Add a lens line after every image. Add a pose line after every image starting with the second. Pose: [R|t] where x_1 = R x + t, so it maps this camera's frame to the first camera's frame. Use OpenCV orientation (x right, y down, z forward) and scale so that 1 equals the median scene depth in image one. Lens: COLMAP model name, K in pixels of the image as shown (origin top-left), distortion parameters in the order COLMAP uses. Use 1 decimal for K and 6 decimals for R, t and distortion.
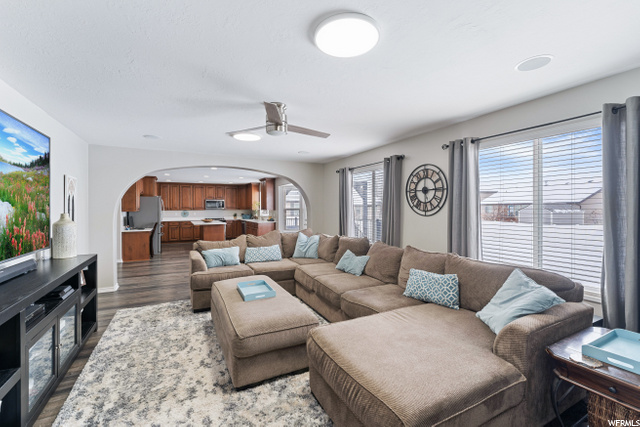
lens RADIAL K [[273.9, 0, 317.5], [0, 273.9, 210.8], [0, 0, 1]] dist [-0.003067, -0.000248]
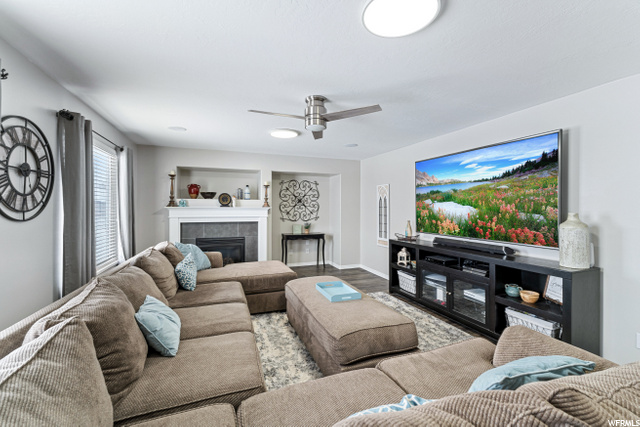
lens RADIAL K [[273.9, 0, 319.4], [0, 273.9, 210.5], [0, 0, 1]] dist [-0.003067, -0.000248]
pose [[-0.991688, -0.004158, 0.128600, -0.212747], [-0.002852, 0.999942, 0.010341, -0.007582], [-0.128636, 0.009888, -0.991643, 1.475129]]
